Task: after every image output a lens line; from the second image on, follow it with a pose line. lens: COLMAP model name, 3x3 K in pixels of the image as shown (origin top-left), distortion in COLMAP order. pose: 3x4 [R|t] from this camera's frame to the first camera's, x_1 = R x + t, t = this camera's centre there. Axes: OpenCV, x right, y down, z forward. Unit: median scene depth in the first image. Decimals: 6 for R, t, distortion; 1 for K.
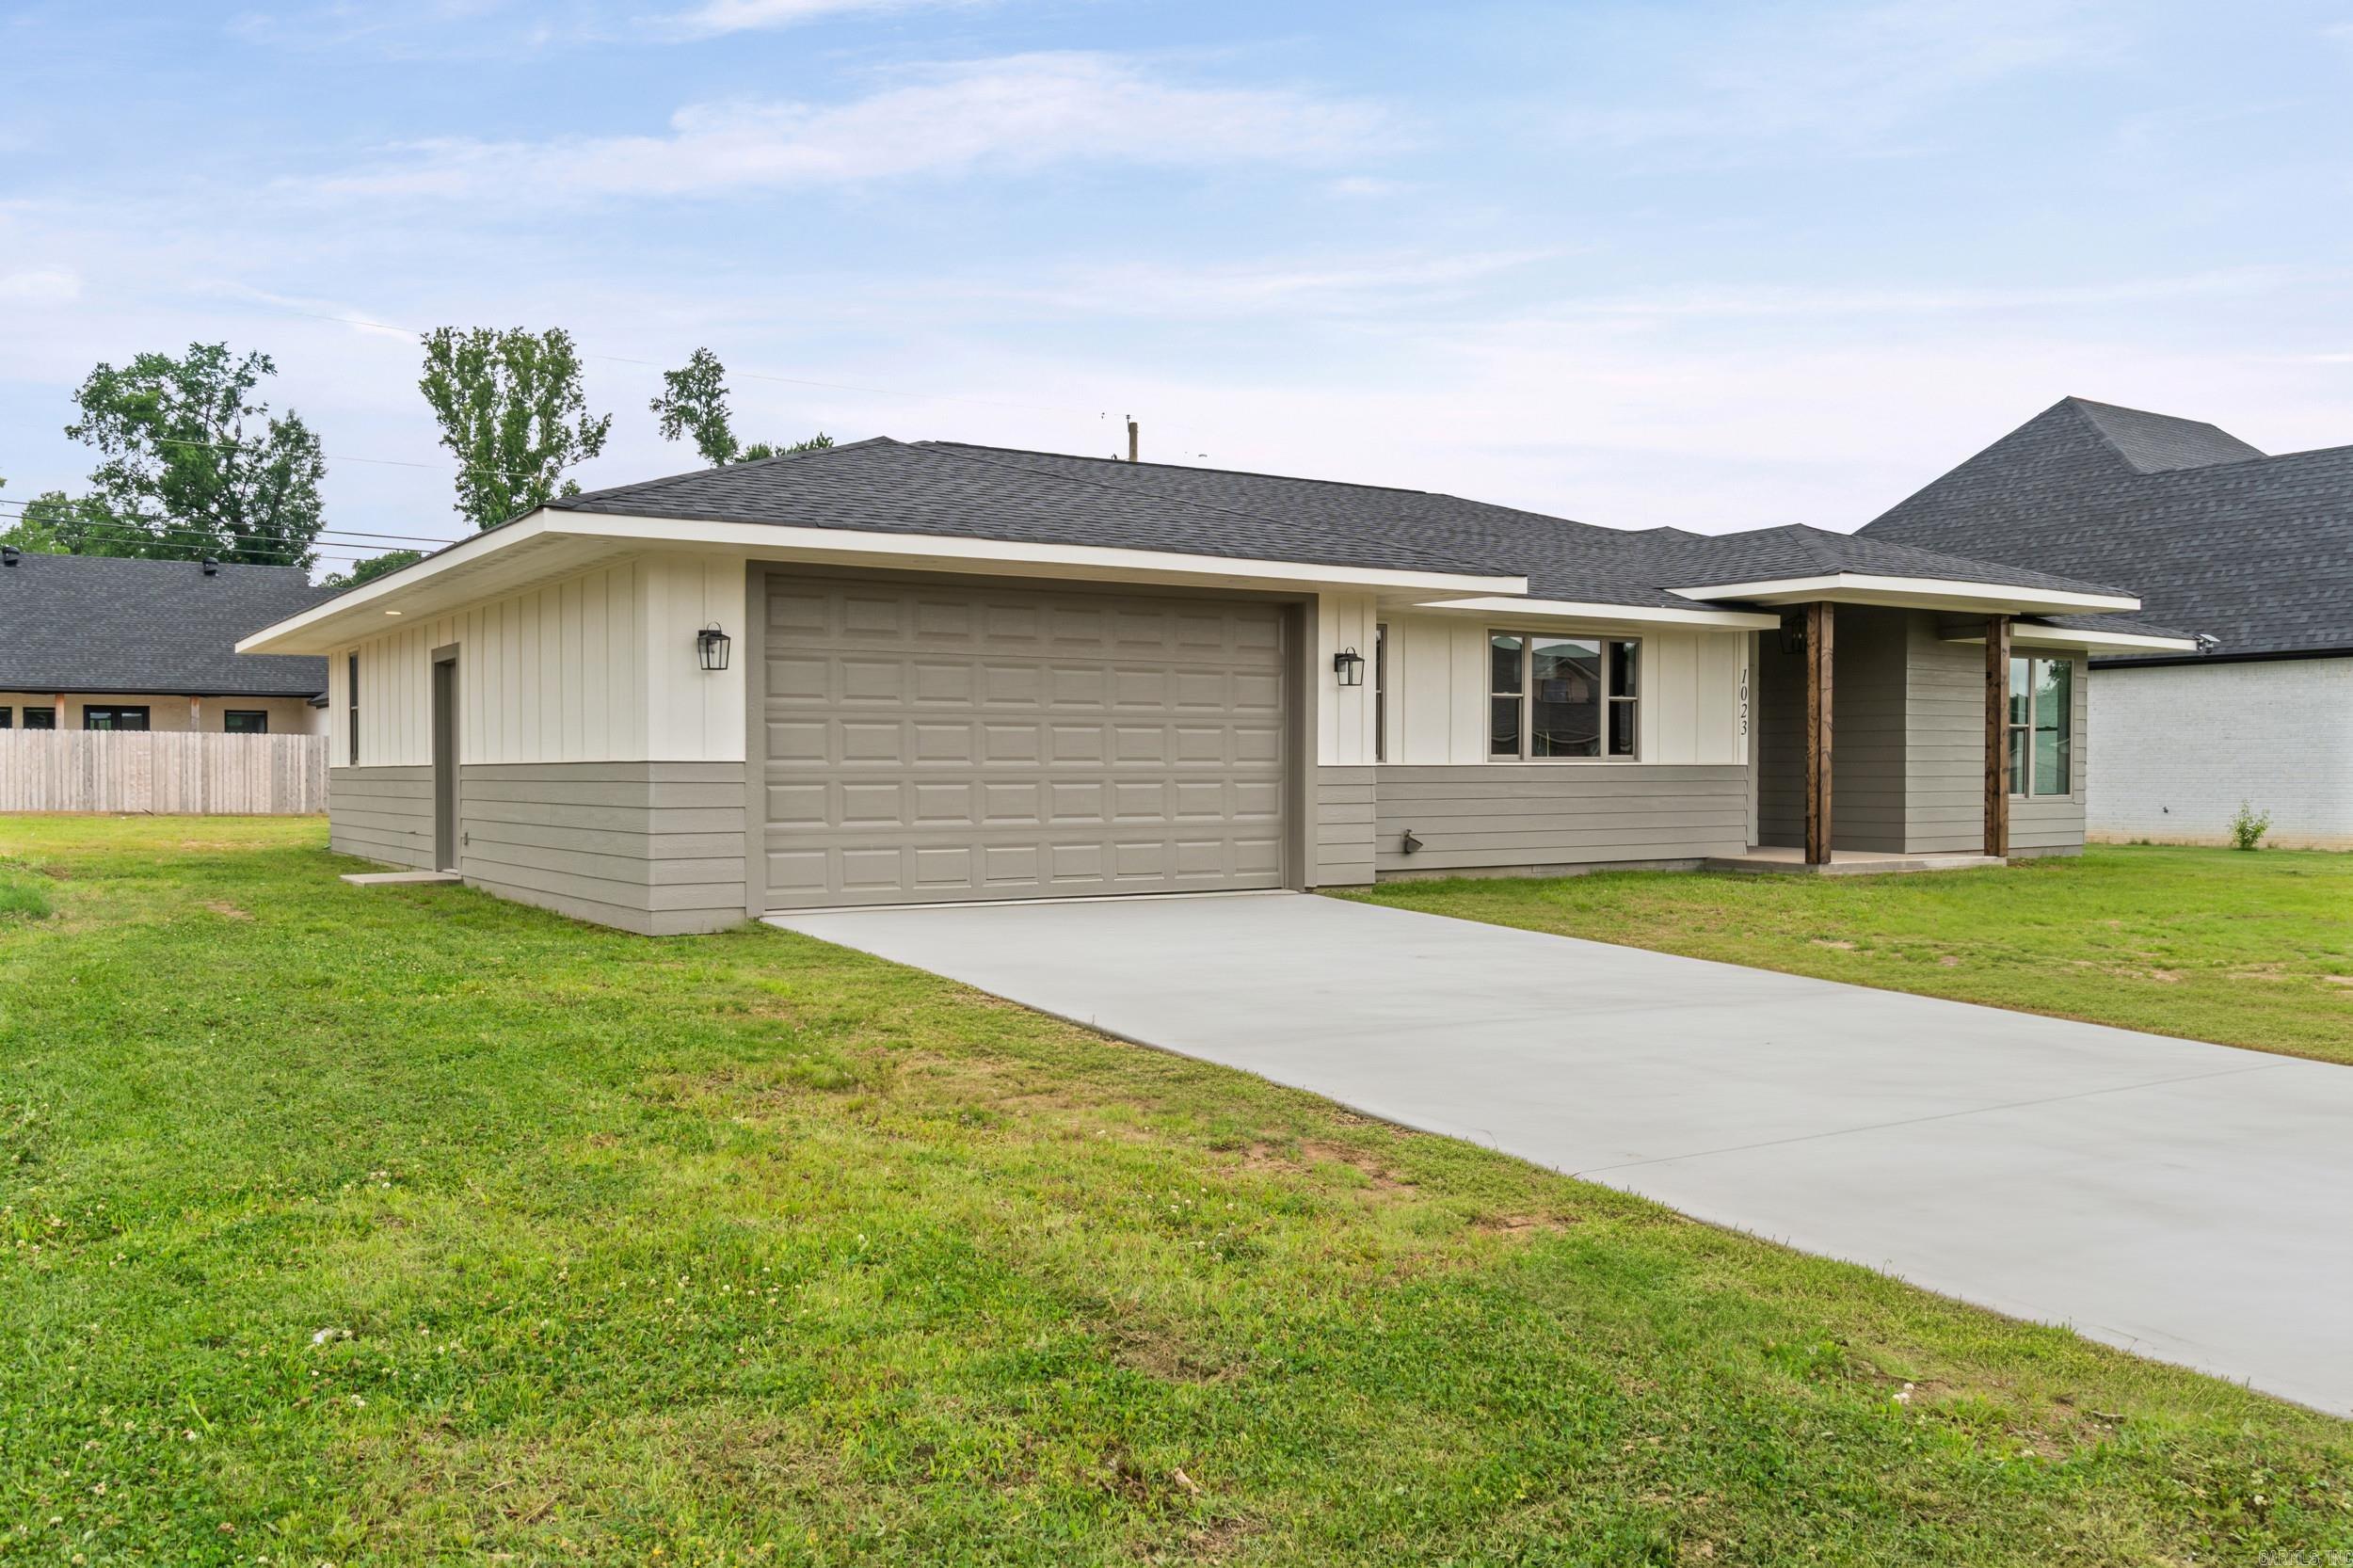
lens RADIAL K [[1860.0, 0, 1174.3], [0, 1860.0, 811.3], [0, 0, 1]] dist [-0.002957, 0.006852]
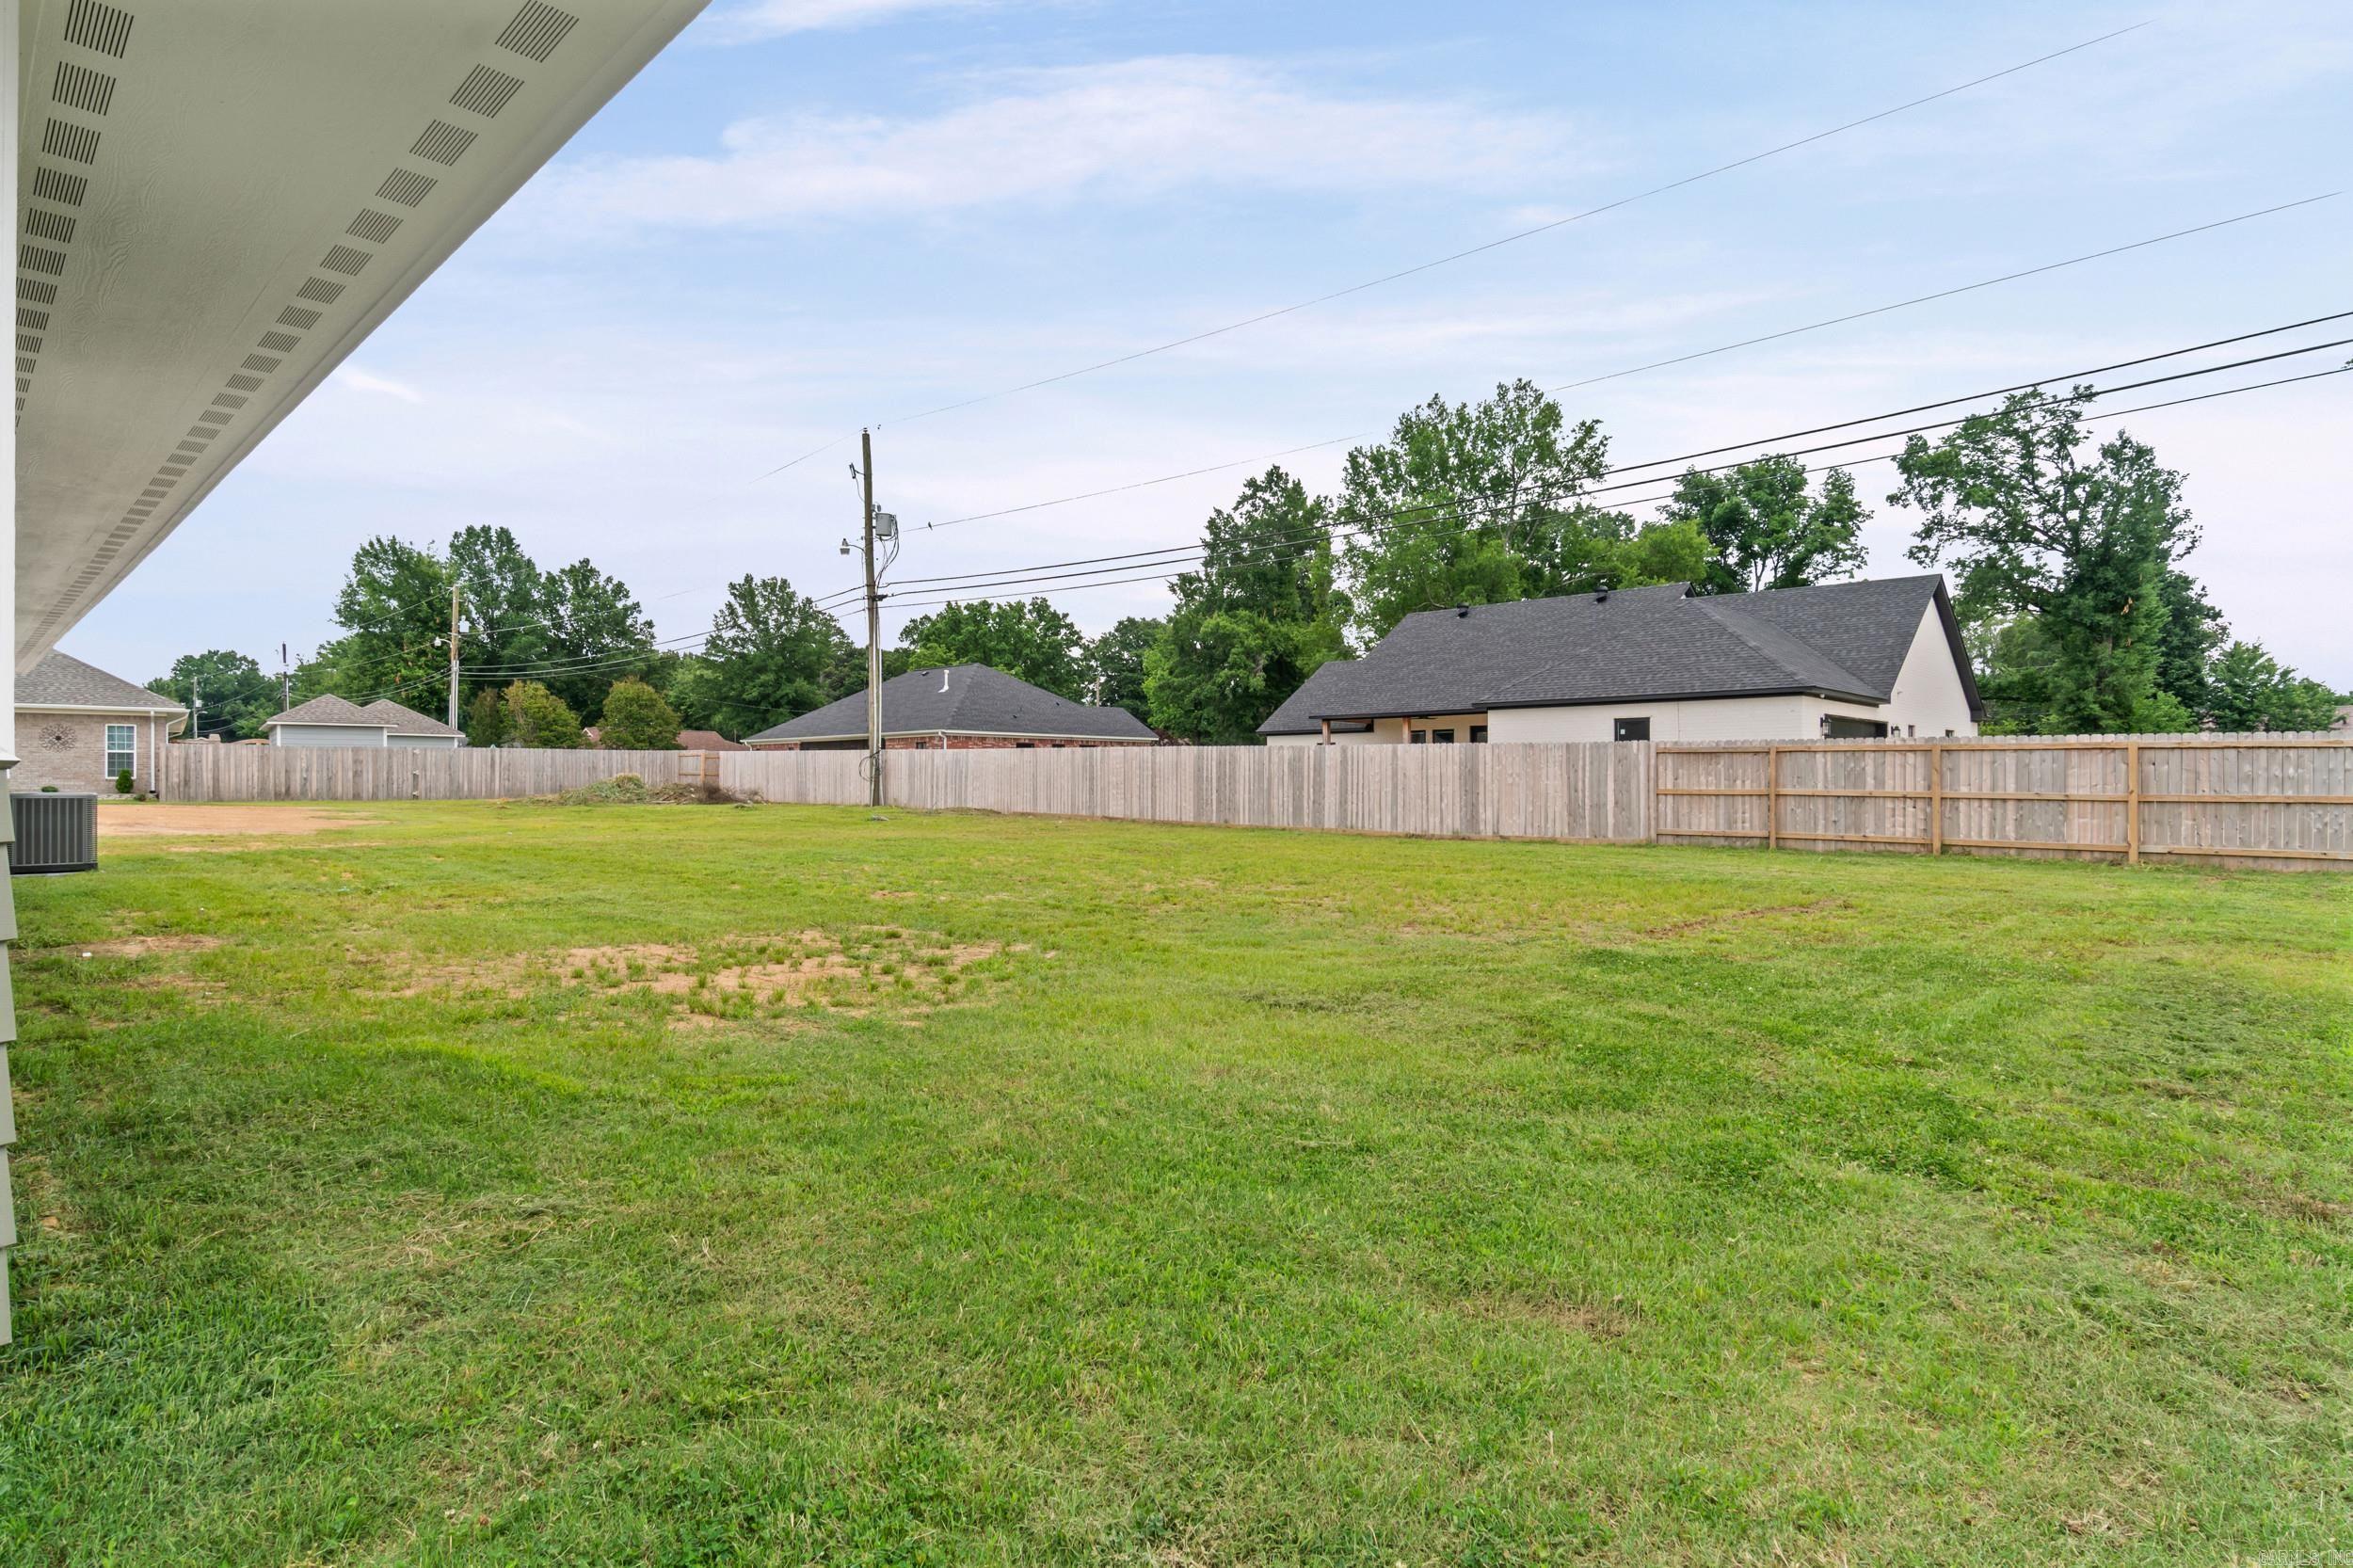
lens RADIAL K [[1218.1, 0, 1176.5], [0, 1218.1, 784.0], [0, 0, 1]] dist [-0.003604, -0.000357]
pose [[0.220453, 0.002669, -0.975394, 0.371052], [-0.020492, 0.999788, -0.001896, -0.042251], [0.975182, 0.020406, 0.220461, 1.873522]]
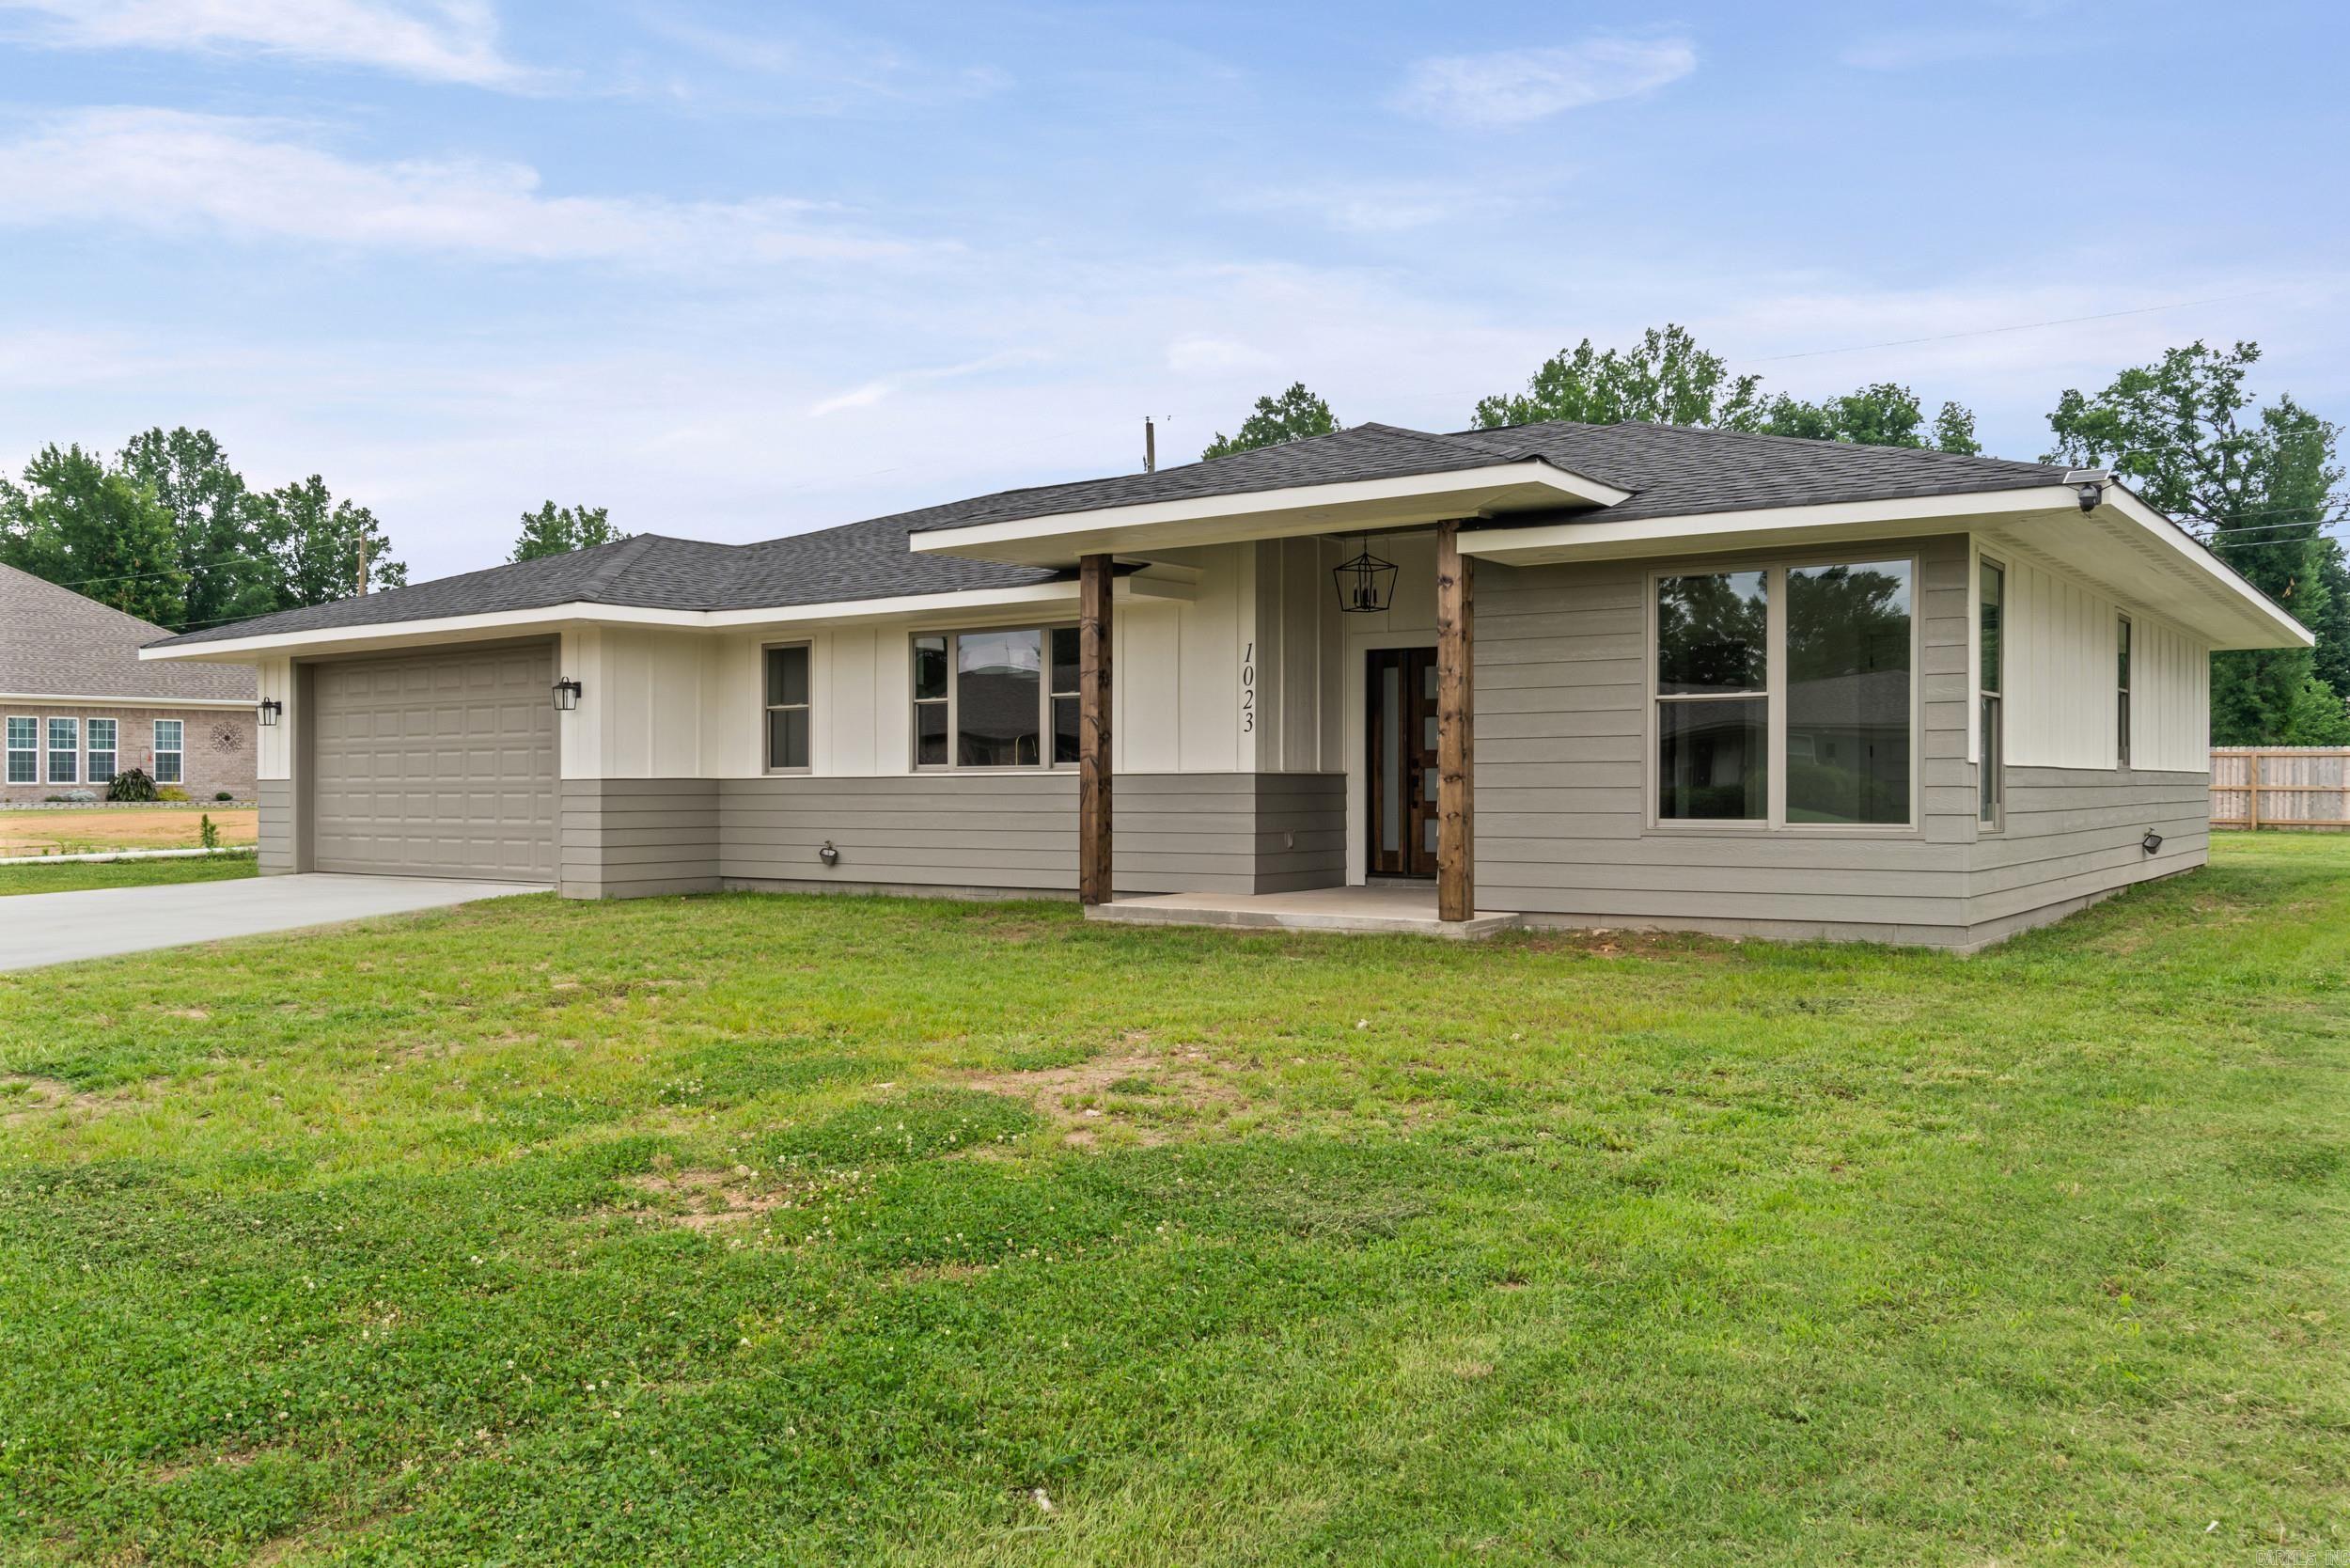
lens RADIAL K [[1857.7, 0, 1172.8], [0, 1857.7, 811.3], [0, 0, 1]] dist [-0.002957, 0.006852]
pose [[0.362106, 0.011867, -0.932061, 1.077460], [-0.016220, 0.999848, 0.006429, -0.014887], [0.931996, 0.012790, 0.362244, 0.769615]]
